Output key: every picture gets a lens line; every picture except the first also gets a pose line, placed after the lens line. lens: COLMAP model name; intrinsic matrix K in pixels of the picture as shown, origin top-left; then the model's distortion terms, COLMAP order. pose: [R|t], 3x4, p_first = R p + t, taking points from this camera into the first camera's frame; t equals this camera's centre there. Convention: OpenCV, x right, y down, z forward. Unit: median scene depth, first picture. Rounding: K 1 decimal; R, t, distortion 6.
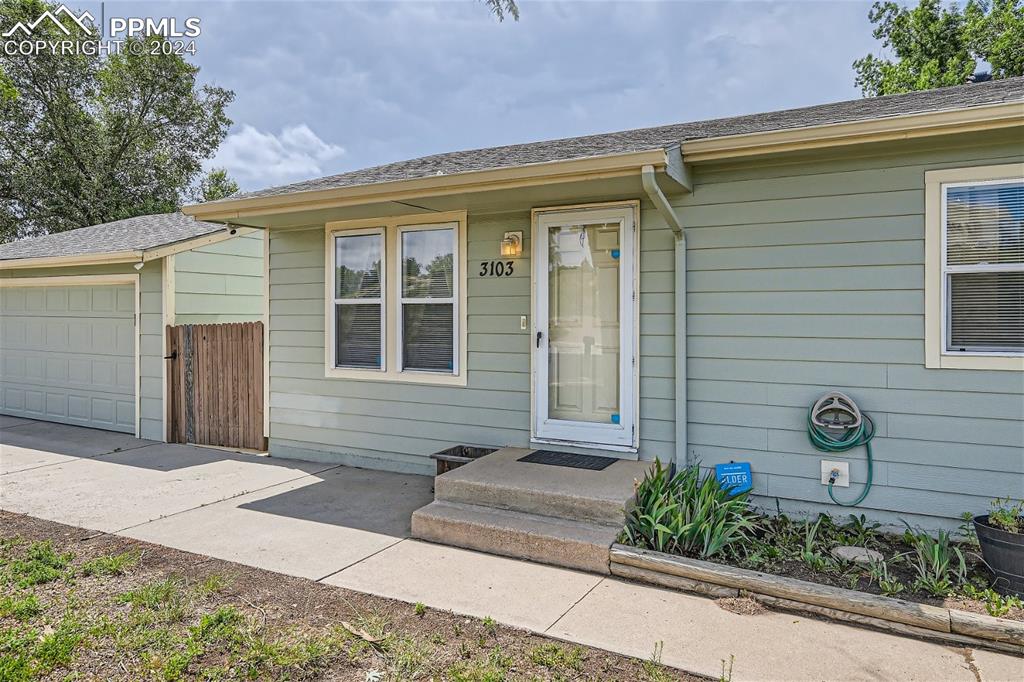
lens RADIAL K [[675.1, 0, 508.6], [0, 675.1, 319.3], [0, 0, 1]] dist [-0.003866, -0.001489]
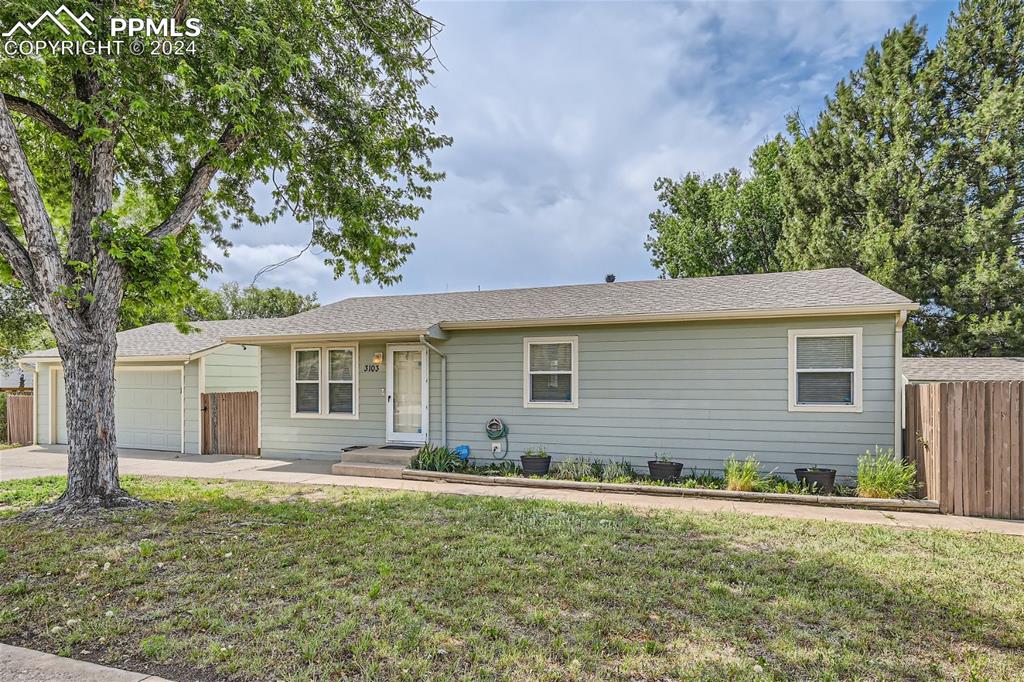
lens RADIAL K [[548.0, 0, 515.5], [0, 548.0, 388.7], [0, 0, 1]] dist [0.001024, -0.000490]
pose [[0.986128, -0.000752, 0.165986, 0.143081], [0.000292, 0.999996, 0.002793, -0.009536], [-0.165988, -0.002706, 0.986124, -0.848367]]
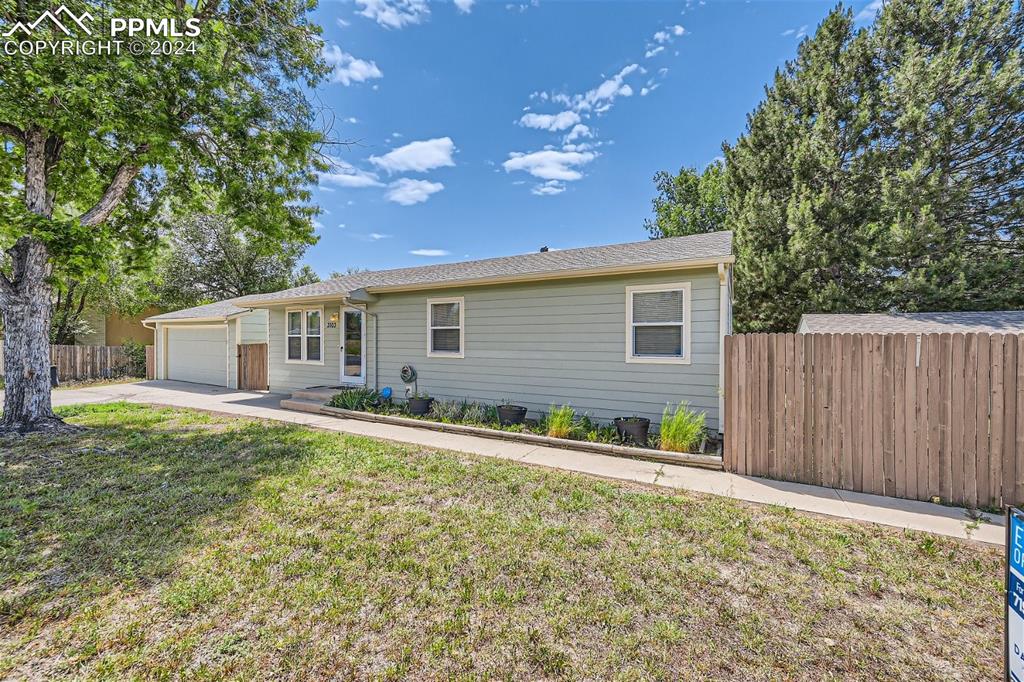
lens RADIAL K [[401.0, 0, 533.1], [0, 401.0, 340.8], [0, 0, 1]] dist [0.000680, 0.000166]
pose [[0.999994, 0.002640, 0.002311, 0.782350], [-0.002633, 0.999993, -0.002690, -0.003871], [-0.002318, 0.002684, 0.999994, -0.682242]]
